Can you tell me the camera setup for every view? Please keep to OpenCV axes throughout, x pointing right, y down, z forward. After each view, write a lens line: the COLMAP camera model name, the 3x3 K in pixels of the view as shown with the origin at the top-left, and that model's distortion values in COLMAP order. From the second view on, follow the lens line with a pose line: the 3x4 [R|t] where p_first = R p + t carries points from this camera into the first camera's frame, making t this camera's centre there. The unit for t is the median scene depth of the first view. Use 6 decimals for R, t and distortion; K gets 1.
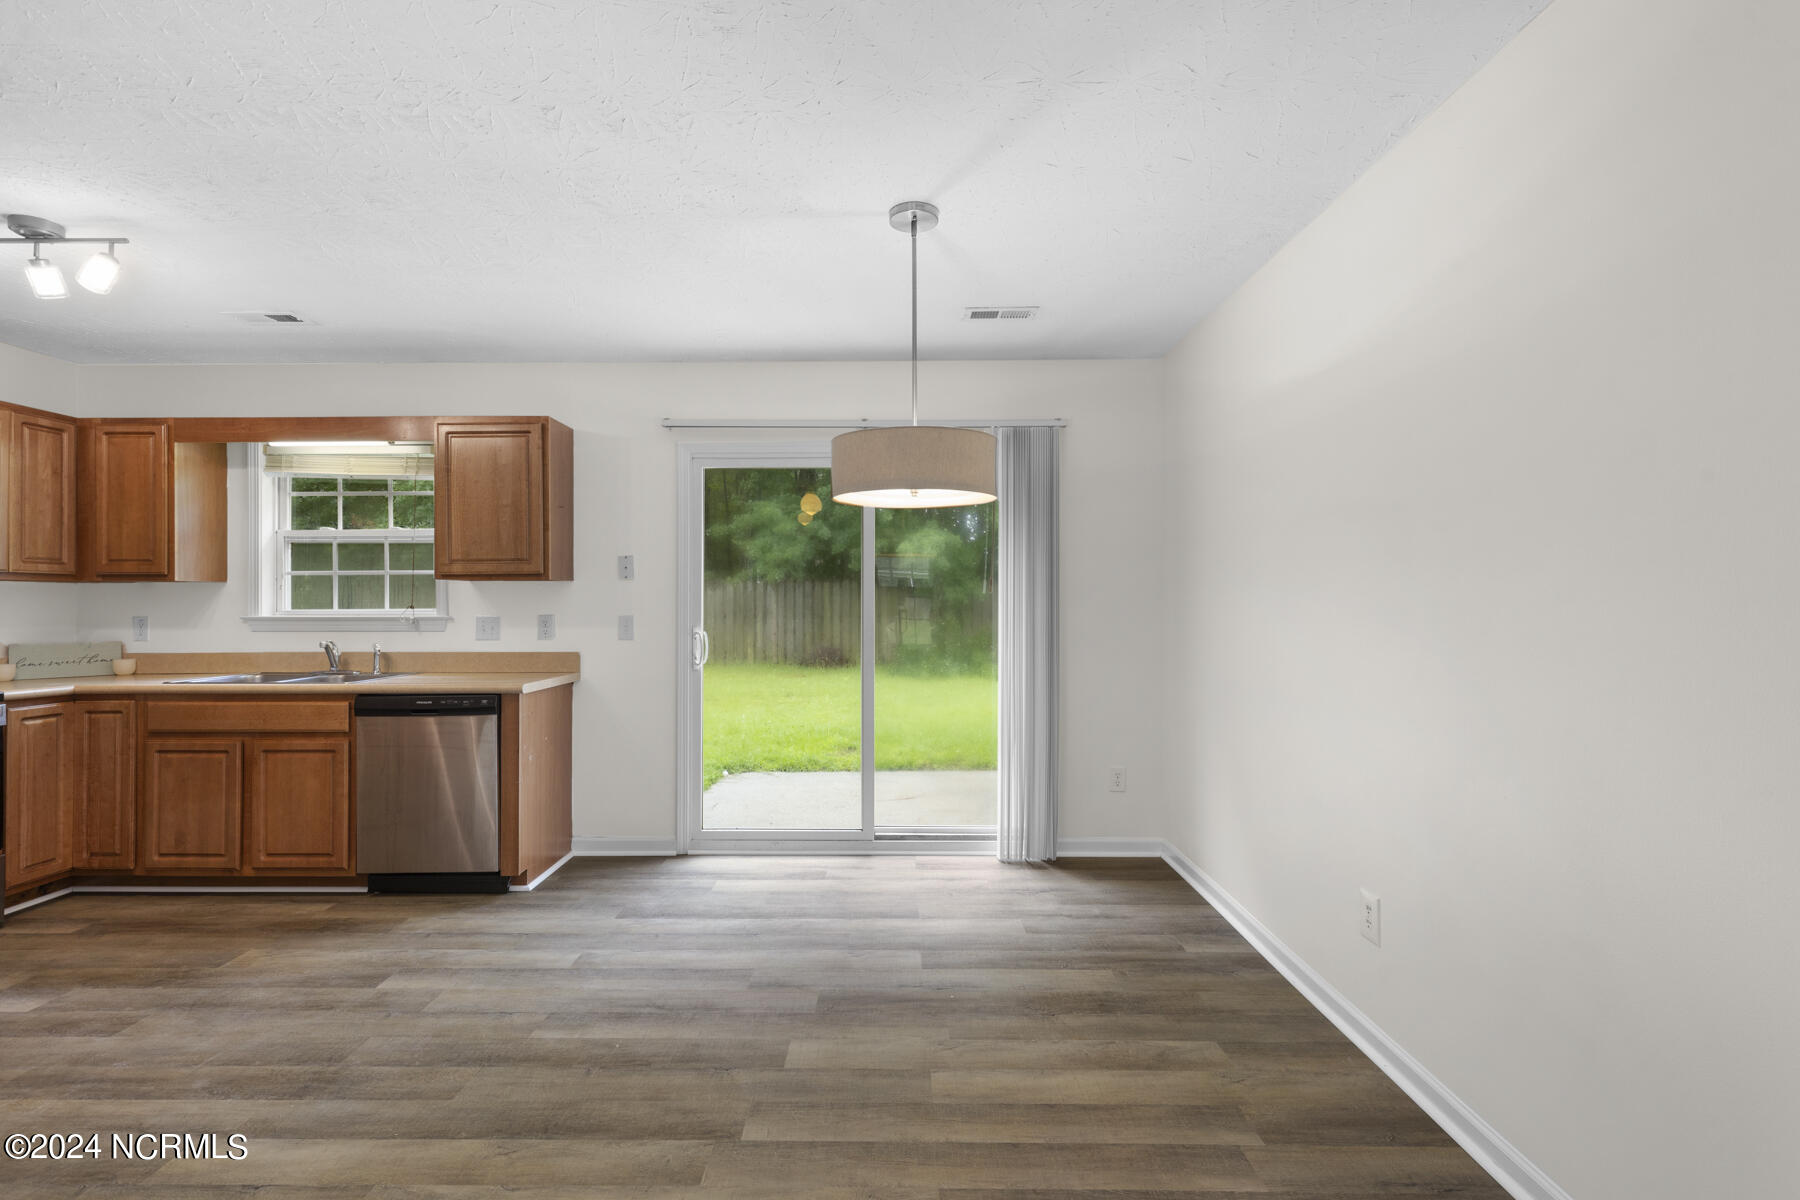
lens RADIAL K [[819.5, 0, 897.4], [0, 819.5, 594.7], [0, 0, 1]] dist [0.001840, 0.000616]
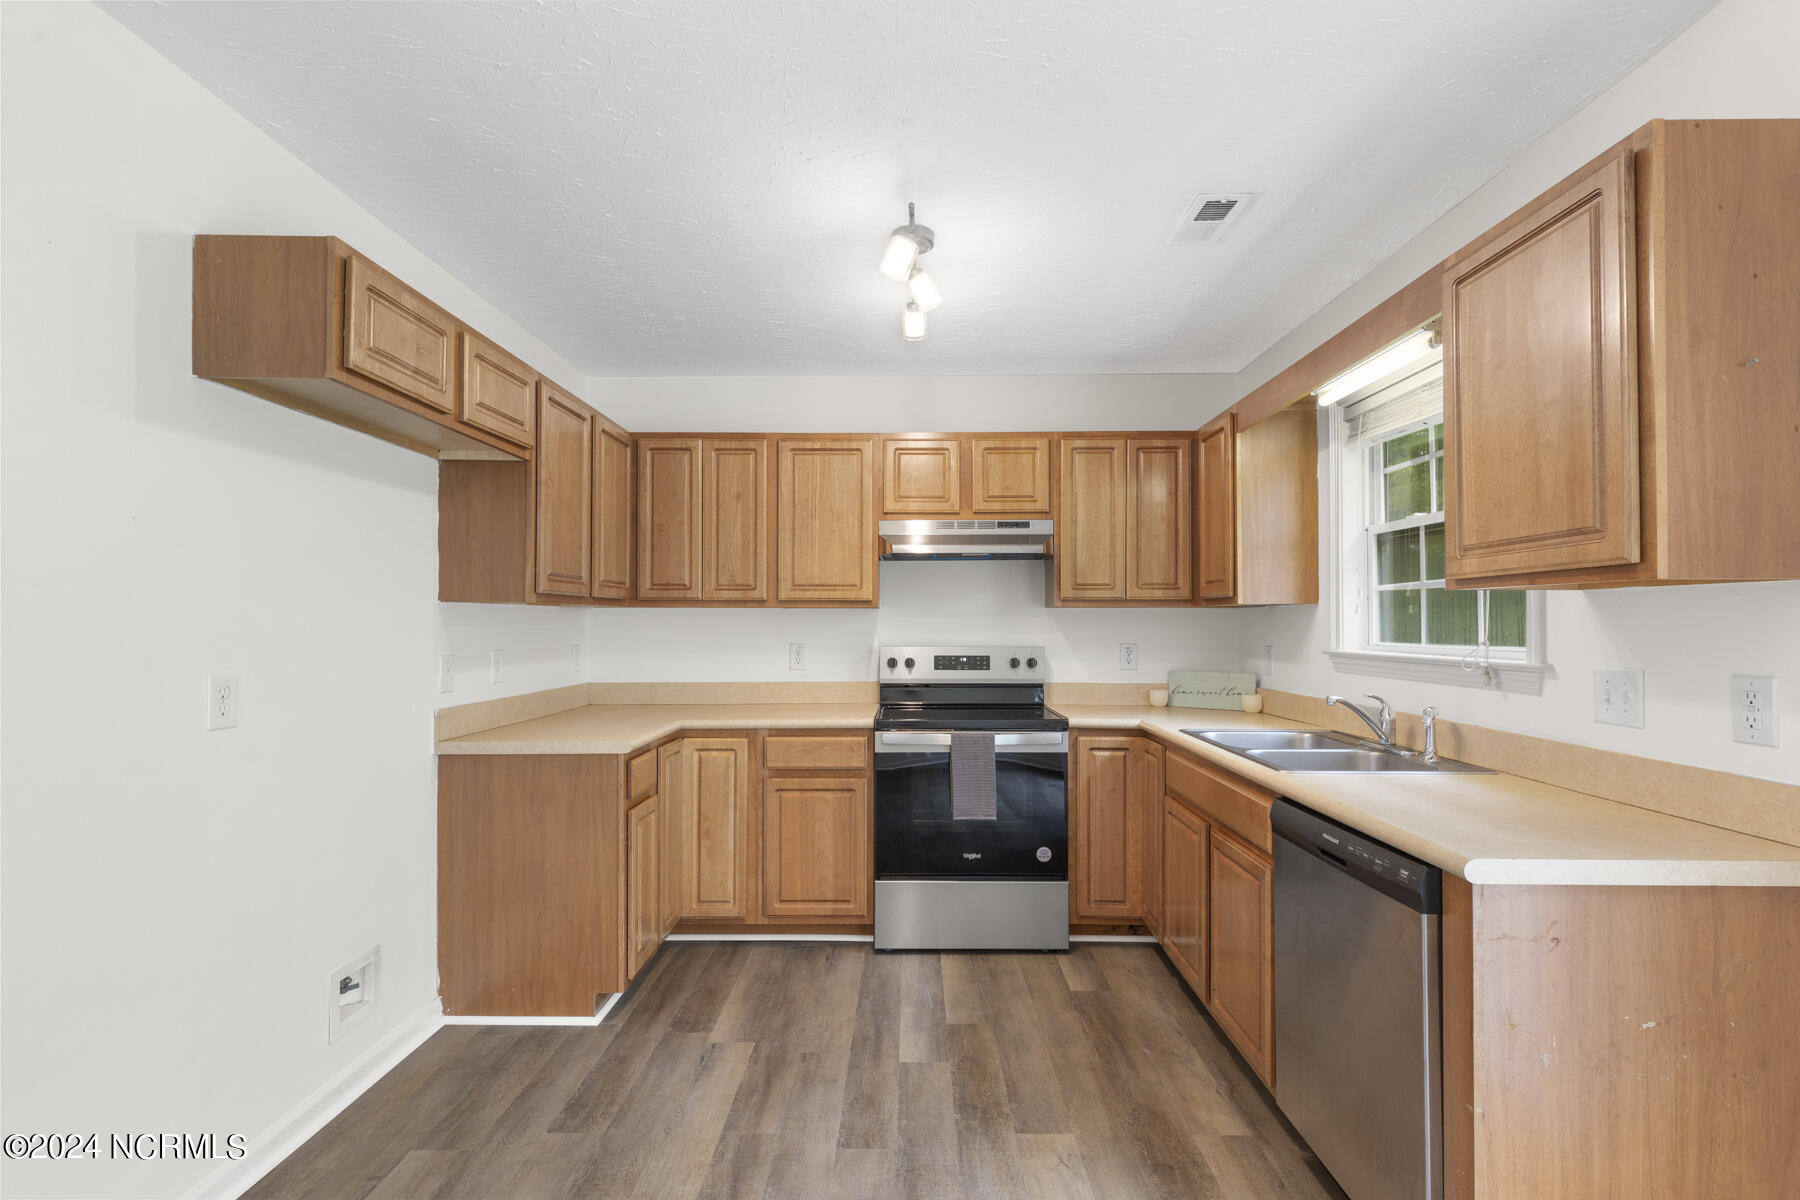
lens RADIAL K [[826.3, 0, 880.7], [0, 826.3, 613.8], [0, 0, 1]] dist [0.001563, -0.000418]
pose [[-0.008731, -0.009541, -0.999916, -0.069000], [0.008534, 0.999917, -0.009615, -0.002773], [0.999925, -0.008617, -0.008649, 0.723969]]
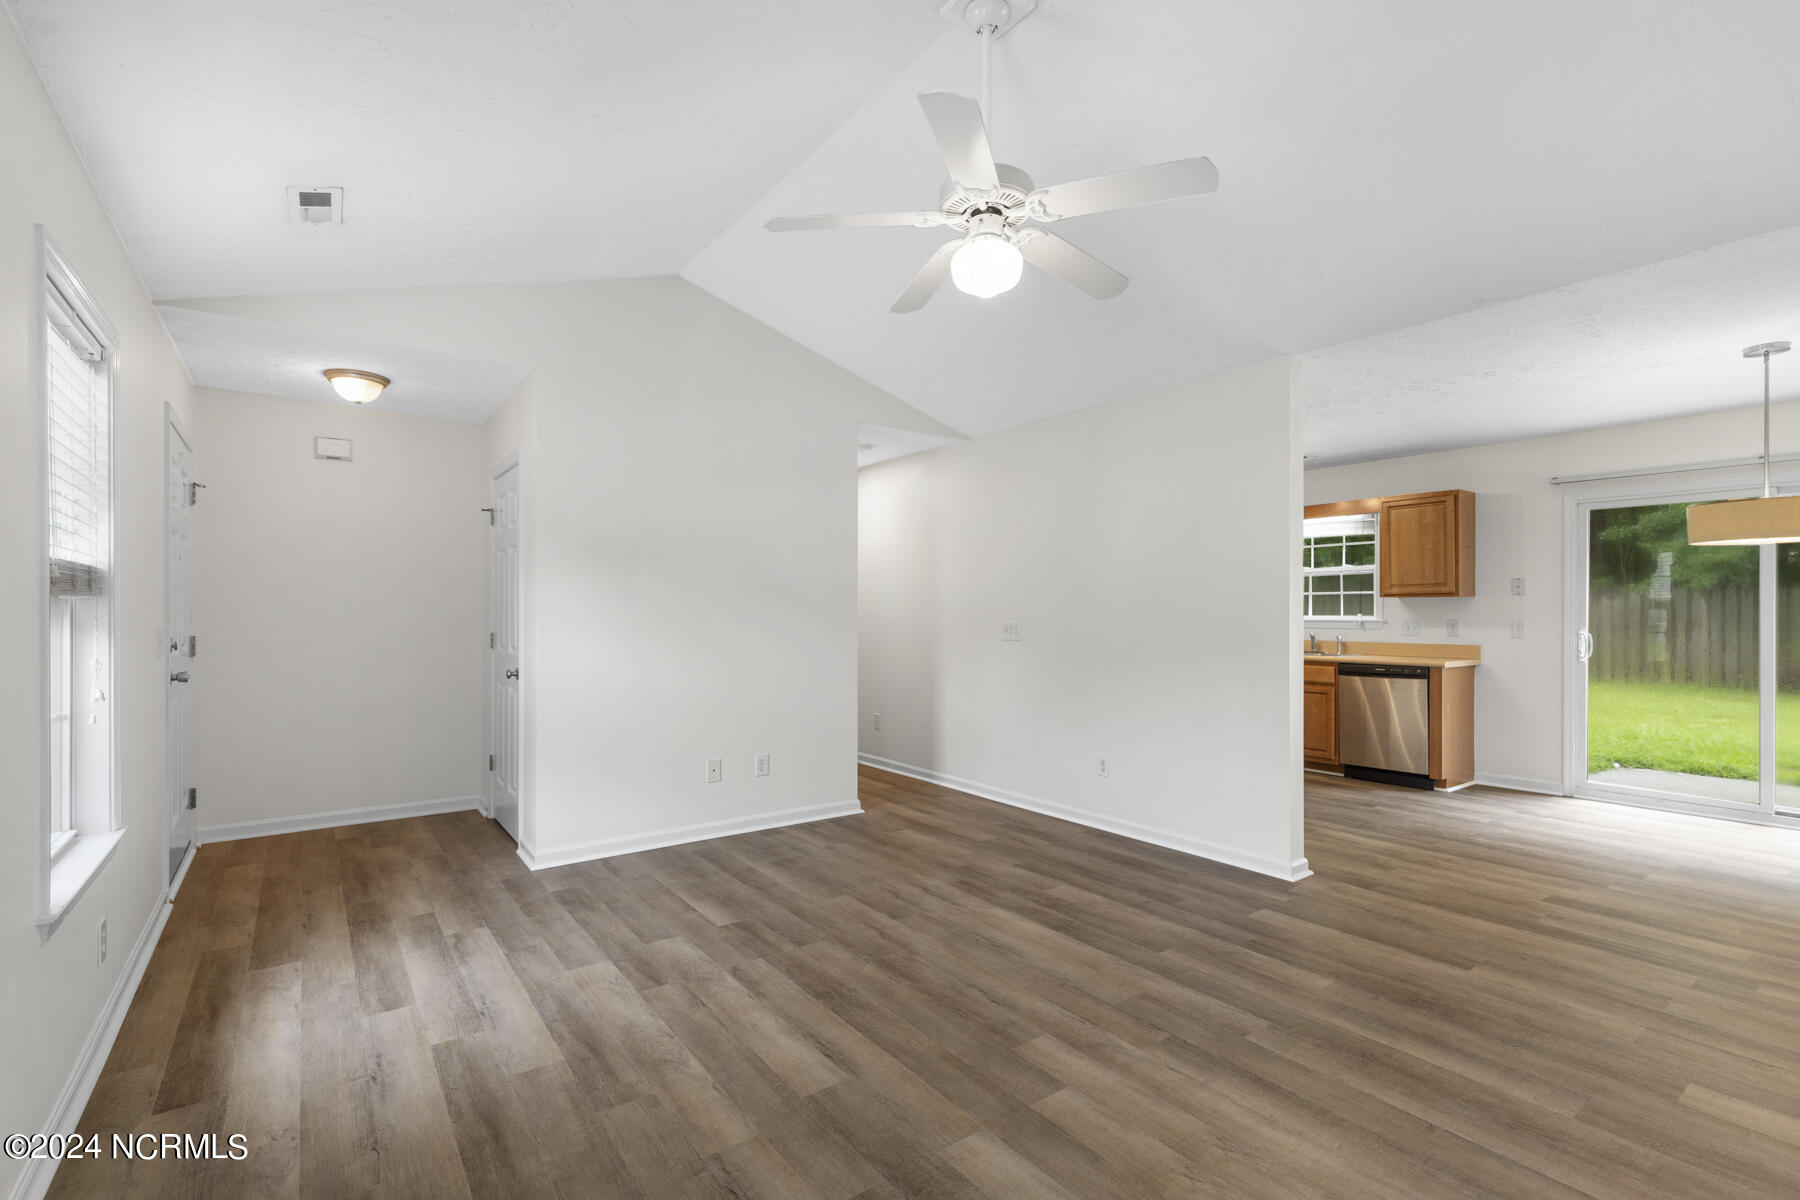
lens RADIAL K [[816.7, 0, 904.1], [0, 816.7, 614.1], [0, 0, 1]] dist [0.006974, -0.000735]
pose [[0.592559, 0.004148, -0.805516, 0.208855], [0.005574, 0.999942, 0.009249, -0.005785], [0.805508, -0.009971, 0.592502, -0.805112]]
